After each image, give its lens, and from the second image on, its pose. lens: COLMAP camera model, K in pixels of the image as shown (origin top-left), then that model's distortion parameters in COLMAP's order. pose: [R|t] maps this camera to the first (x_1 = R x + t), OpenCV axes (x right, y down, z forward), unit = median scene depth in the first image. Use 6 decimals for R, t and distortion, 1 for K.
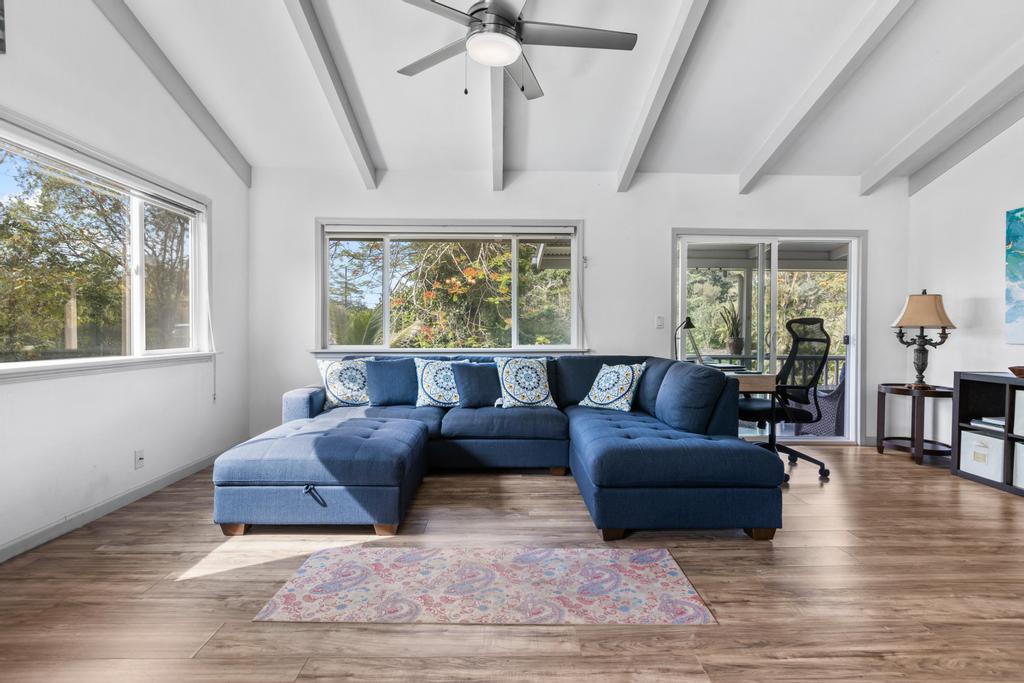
lens RADIAL K [[483.1, 0, 510.1], [0, 483.1, 339.2], [0, 0, 1]] dist [0.000762, 0.000094]
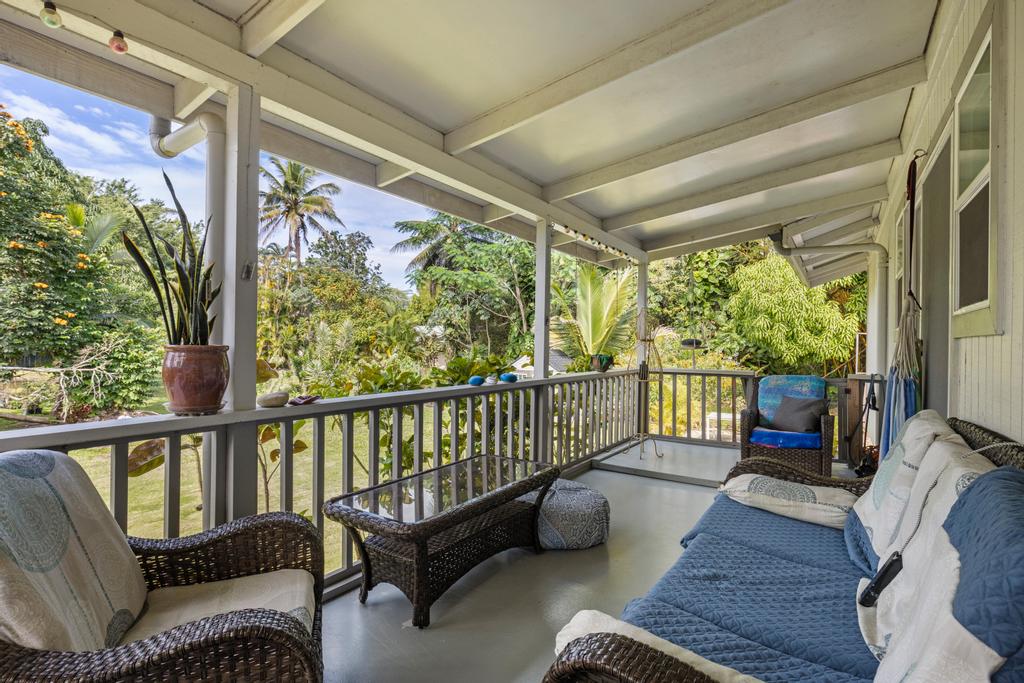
lens RADIAL K [[497.6, 0, 512.0], [0, 497.6, 342.5], [0, 0, 1]] dist [-0.005873, -0.000443]
pose [[0.569563, 0.002897, 0.821943, 0.055884], [0.008777, 0.999915, -0.009606, -0.000295], [-0.821901, 0.012685, 0.569489, 0.115193]]
